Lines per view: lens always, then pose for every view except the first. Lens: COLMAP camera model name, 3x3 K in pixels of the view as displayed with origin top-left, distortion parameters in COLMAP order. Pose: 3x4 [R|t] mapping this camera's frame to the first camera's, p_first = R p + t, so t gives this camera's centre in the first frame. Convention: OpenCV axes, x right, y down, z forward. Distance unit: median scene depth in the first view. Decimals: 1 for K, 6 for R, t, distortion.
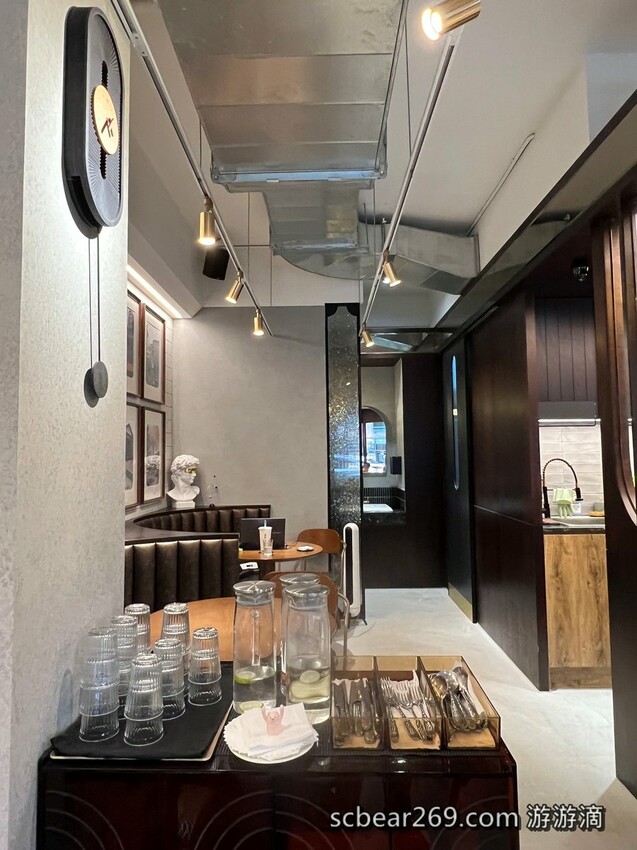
lens RADIAL K [[551.1, 0, 319.7], [0, 551.1, 419.6], [0, 0, 1]] dist [0.001461, 0.001833]
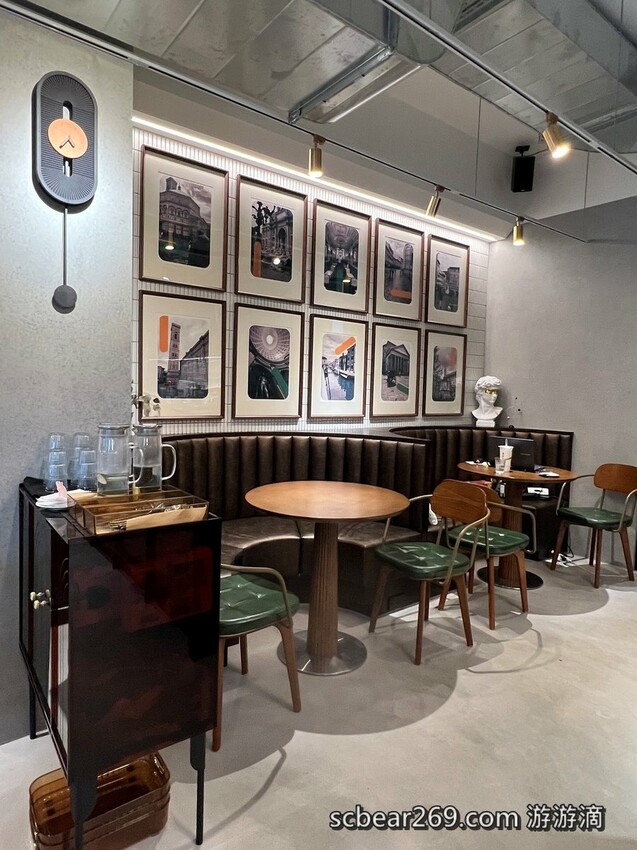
lens RADIAL K [[523.4, 0, 313.1], [0, 523.4, 421.2], [0, 0, 1]] dist [-0.009233, 0.003019]
pose [[0.620911, 0.075922, -0.780196, 0.328048], [0.019158, 0.993532, 0.111929, 0.032352], [0.783647, -0.084445, 0.615440, 0.129597]]
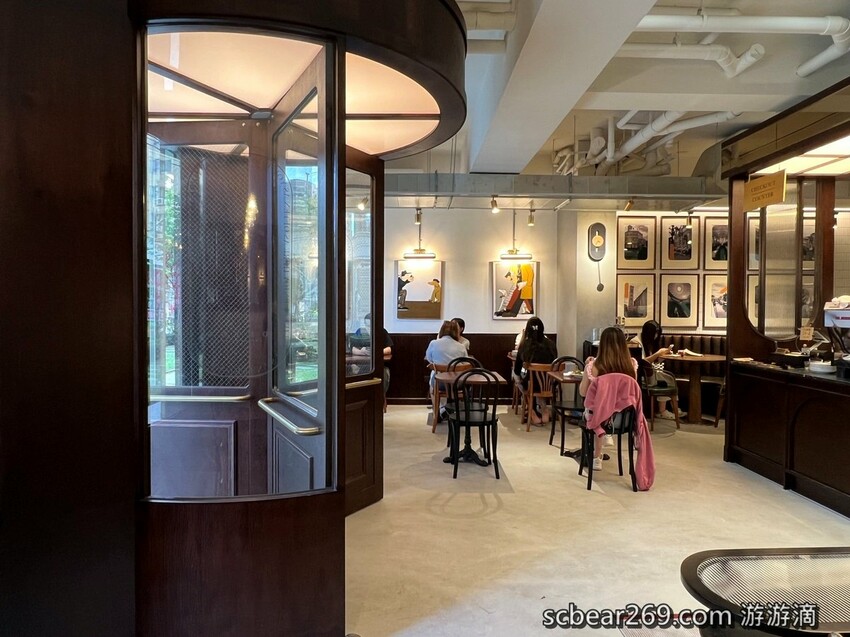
lens RADIAL K [[551.1, 0, 420.6], [0, 551.1, 313.5], [0, 0, 1]] dist [0.001461, 0.001833]
pose [[0.037216, 0.025193, -0.998990, 1.269394], [0.062700, 0.997654, 0.027495, -0.019490], [0.997338, -0.063660, 0.035549, -0.261975]]
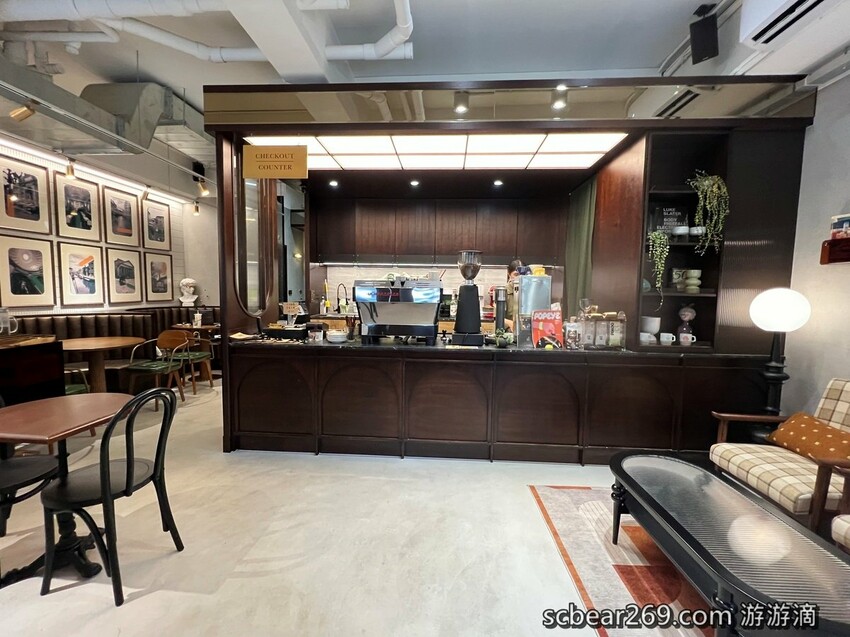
lens RADIAL K [[377.4, 0, 425.3], [0, 377.4, 317.6], [0, 0, 1]] dist [0.002958, 0.000169]
pose [[0.998687, 0.028846, -0.042346, 0.632345], [-0.022448, 0.989256, 0.144462, -0.008223], [0.046058, -0.143322, 0.988604, -0.263750]]
